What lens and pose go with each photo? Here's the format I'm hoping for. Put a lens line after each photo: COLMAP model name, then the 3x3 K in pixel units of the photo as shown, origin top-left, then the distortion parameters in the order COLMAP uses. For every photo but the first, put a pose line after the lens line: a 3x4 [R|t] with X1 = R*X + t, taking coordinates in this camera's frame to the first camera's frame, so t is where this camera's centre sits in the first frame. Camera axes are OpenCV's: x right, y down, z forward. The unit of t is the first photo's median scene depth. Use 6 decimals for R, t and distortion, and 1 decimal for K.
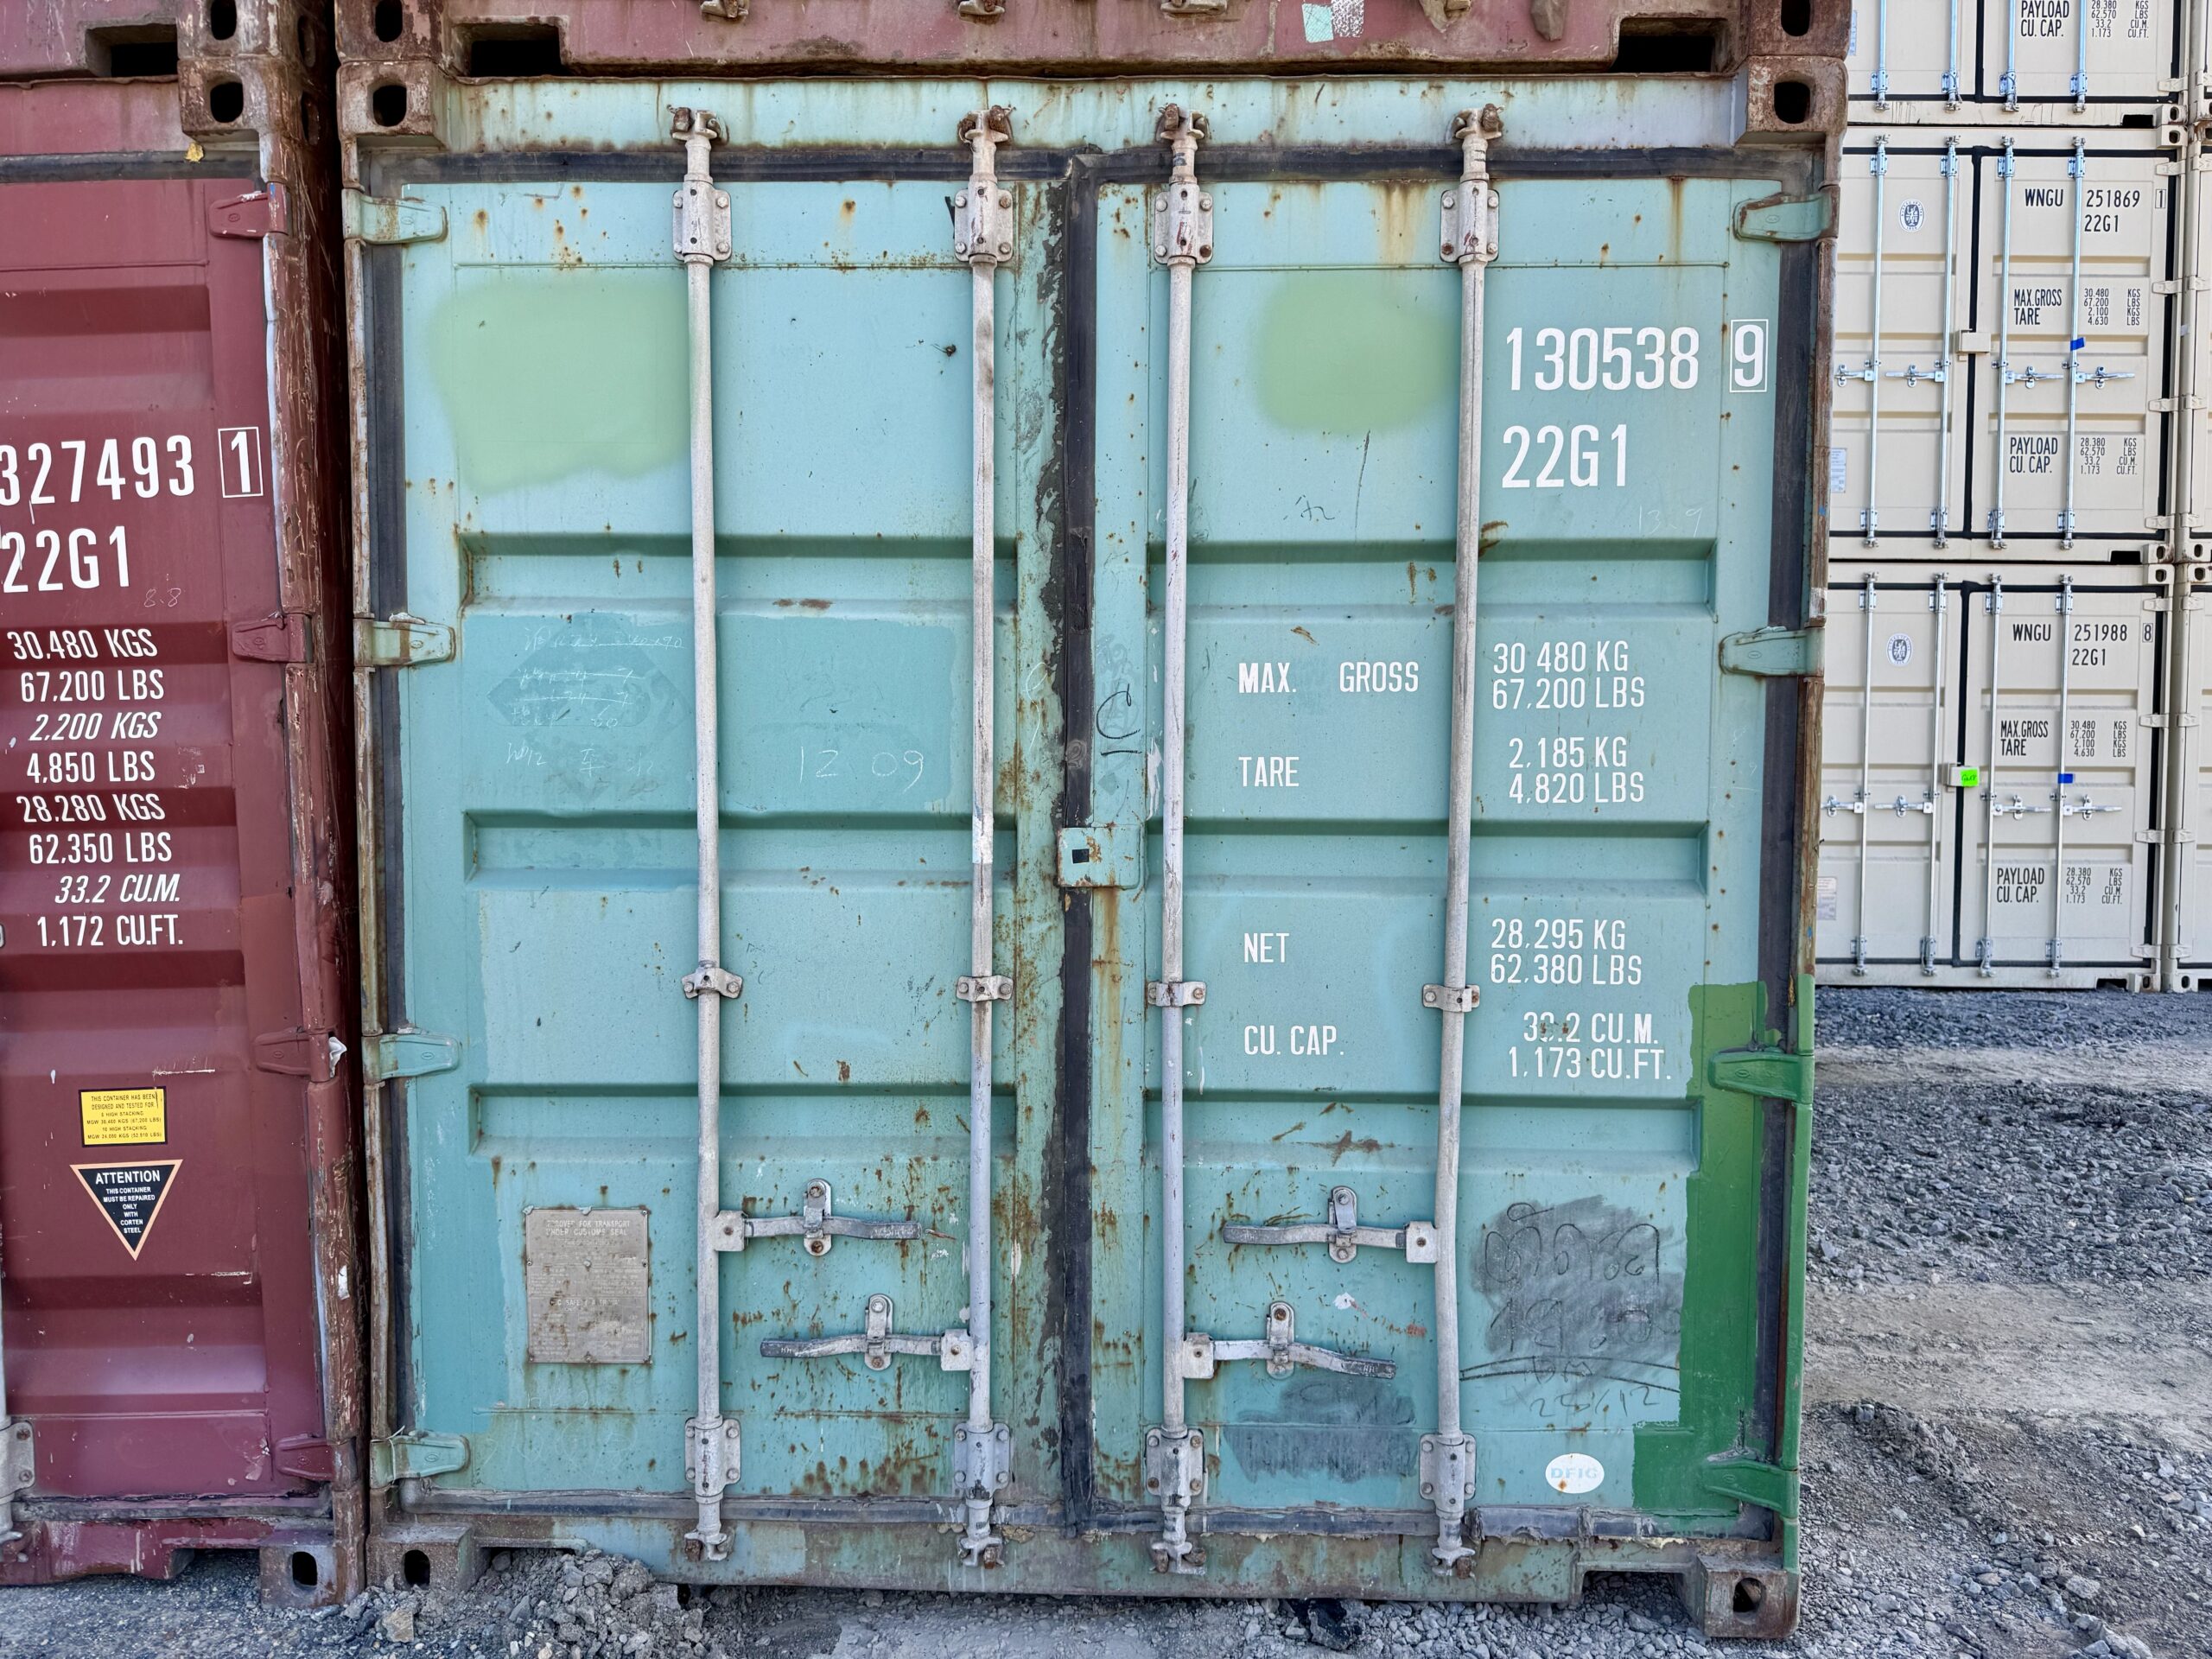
lens RADIAL K [[1574.6, 0, 1040.9], [0, 1574.6, 830.8], [0, 0, 1]] dist [0.194848, -0.353451]
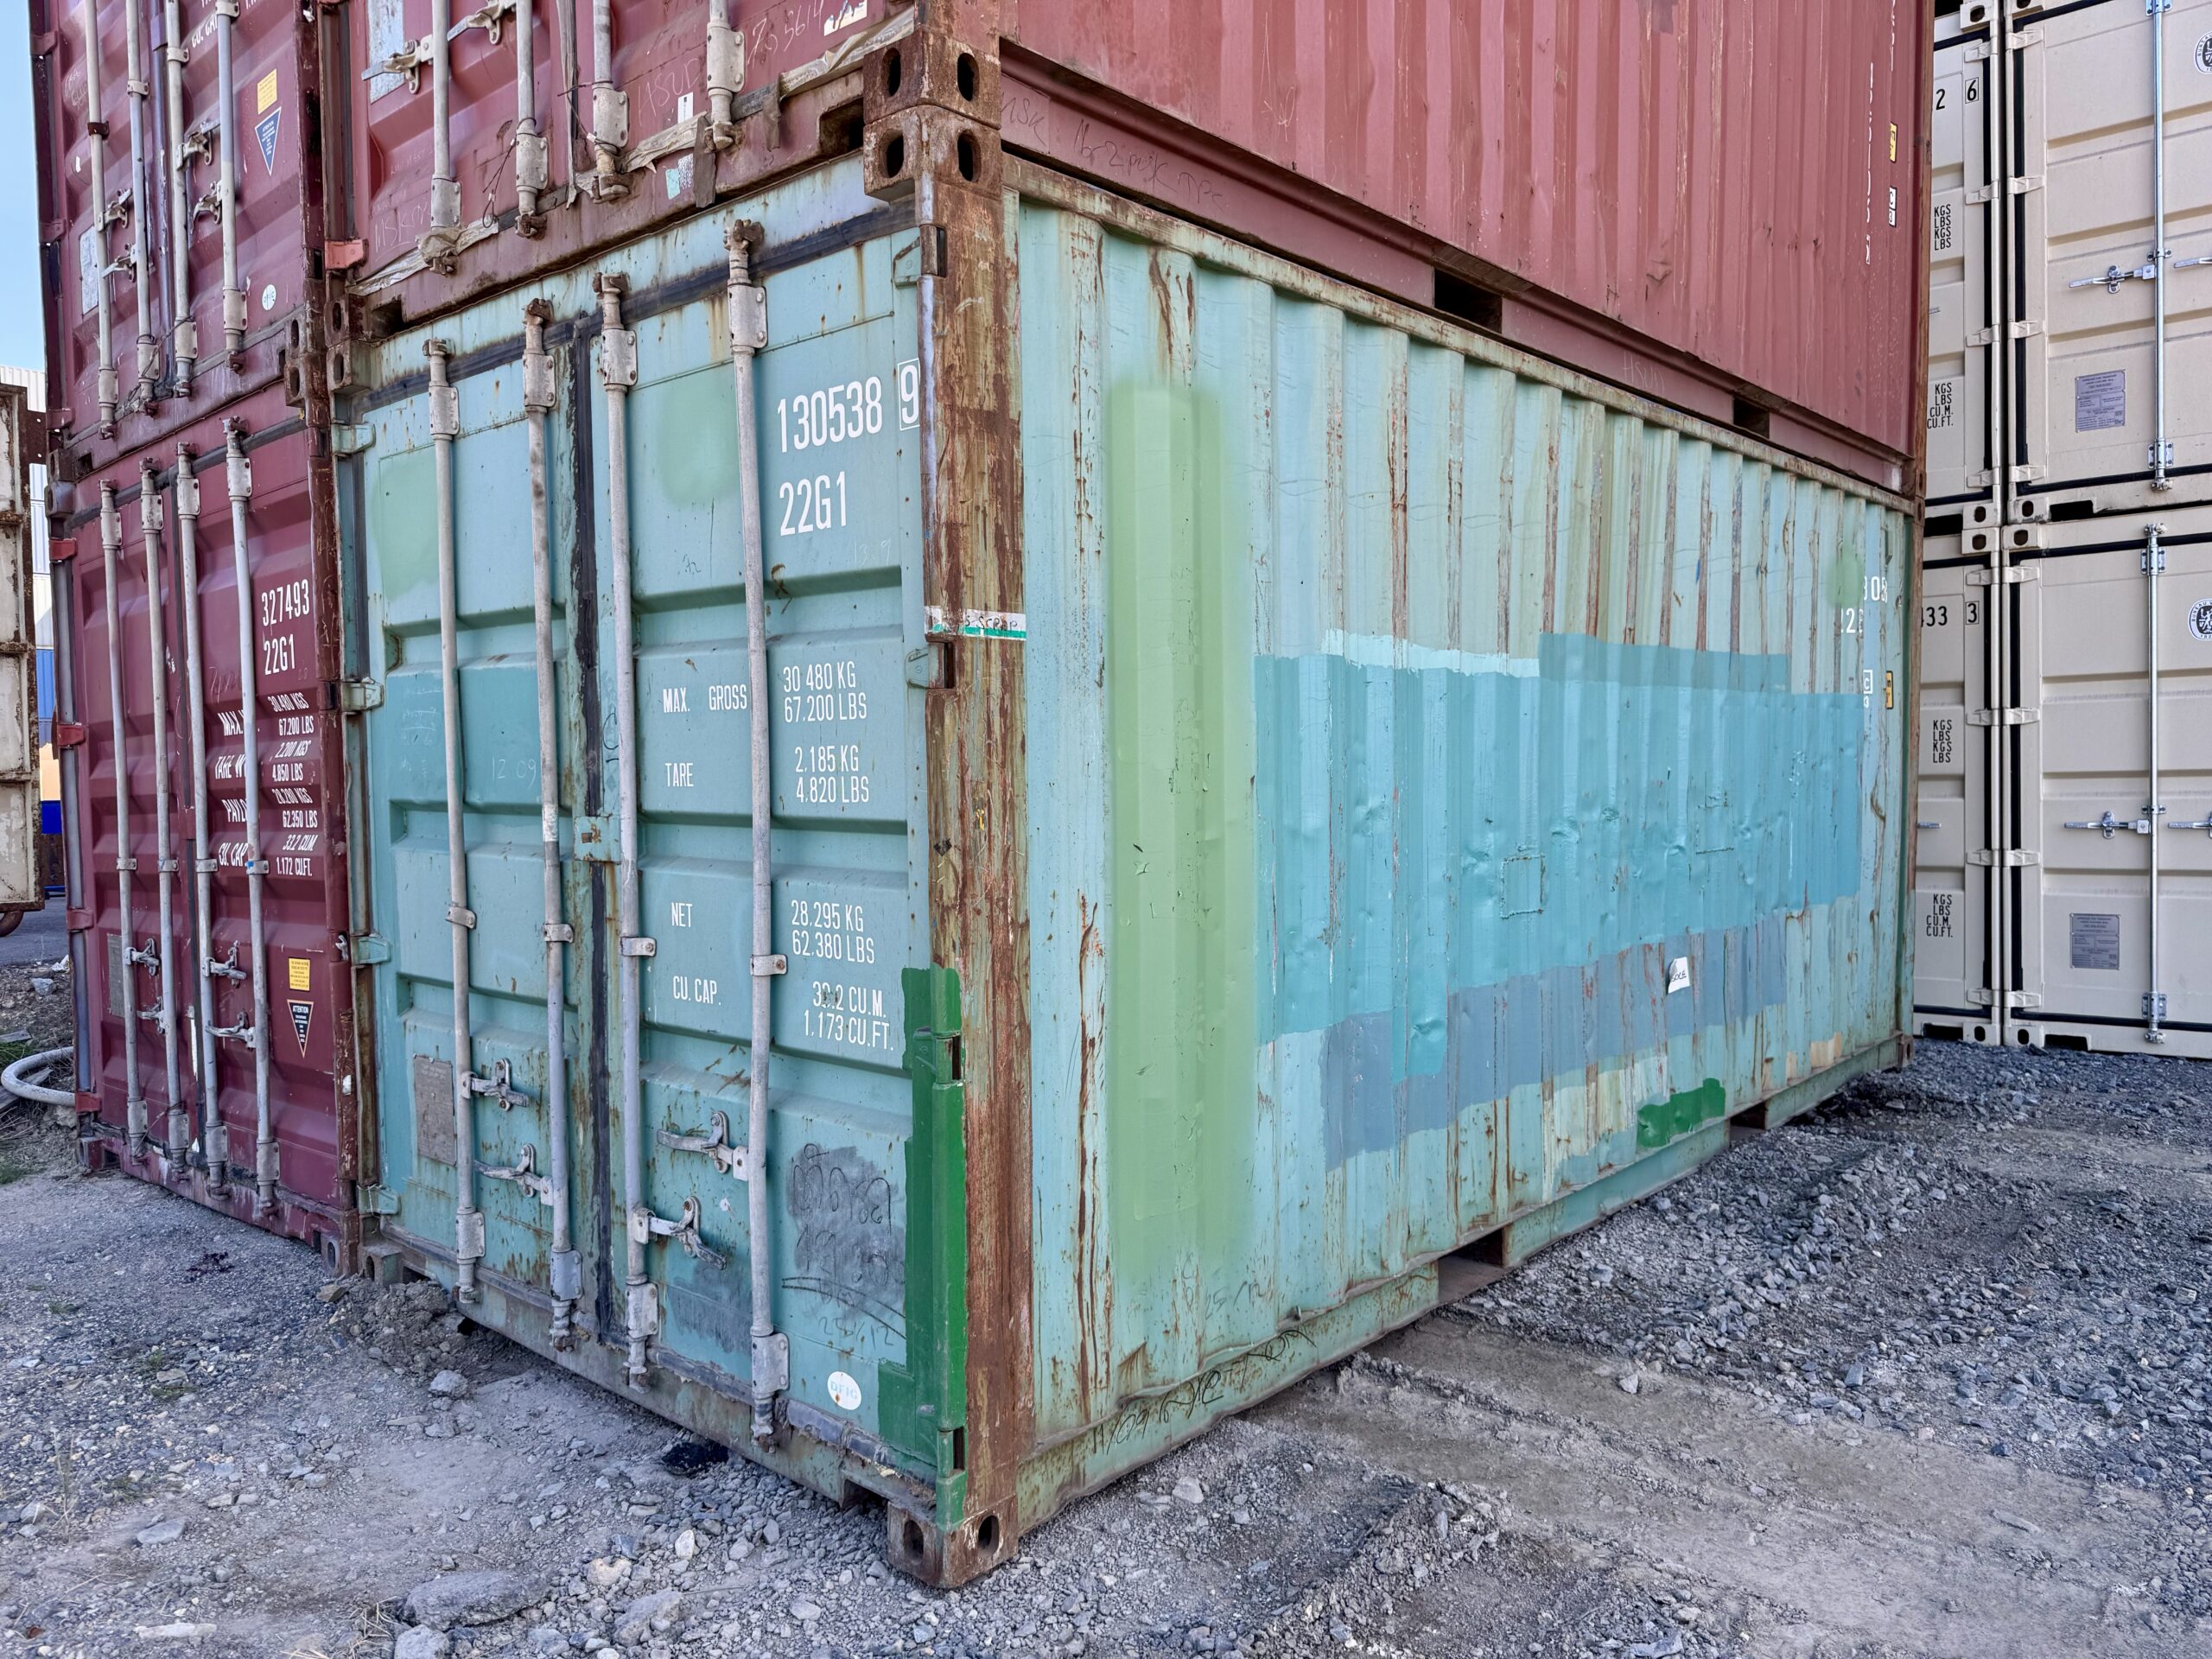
lens RADIAL K [[1574.6, 0, 1040.9], [0, 1574.6, 830.8], [0, 0, 1]] dist [0.194848, -0.353451]
pose [[0.737489, 0.022307, -0.674991, 1.208523], [-0.021138, 0.999727, 0.009945, -0.011421], [0.675029, 0.006934, 0.737759, 0.259640]]
